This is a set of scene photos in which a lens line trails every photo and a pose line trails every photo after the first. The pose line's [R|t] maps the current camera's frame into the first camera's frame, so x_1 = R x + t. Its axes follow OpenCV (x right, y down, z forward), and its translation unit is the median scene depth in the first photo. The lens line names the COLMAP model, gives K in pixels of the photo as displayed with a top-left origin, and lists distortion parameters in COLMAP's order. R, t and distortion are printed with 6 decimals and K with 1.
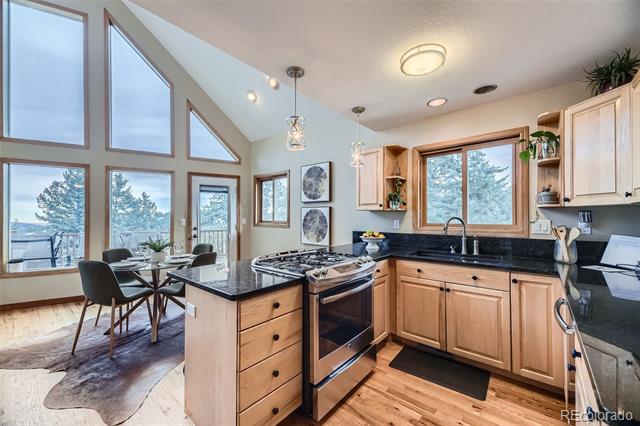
lens RADIAL K [[255.9, 0, 317.7], [0, 255.9, 215.6], [0, 0, 1]] dist [0.002619, 0.000018]
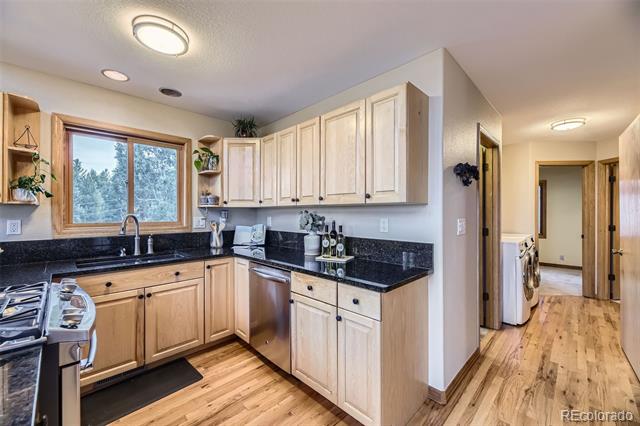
lens RADIAL K [[255.9, 0, 318.7], [0, 255.9, 212.5], [0, 0, 1]] dist [0.002619, 0.000018]
pose [[0.067646, 0.005361, 0.997695, -0.359020], [-0.005885, 0.999970, -0.004975, -0.001543], [-0.997692, -0.005535, 0.067676, 0.339494]]
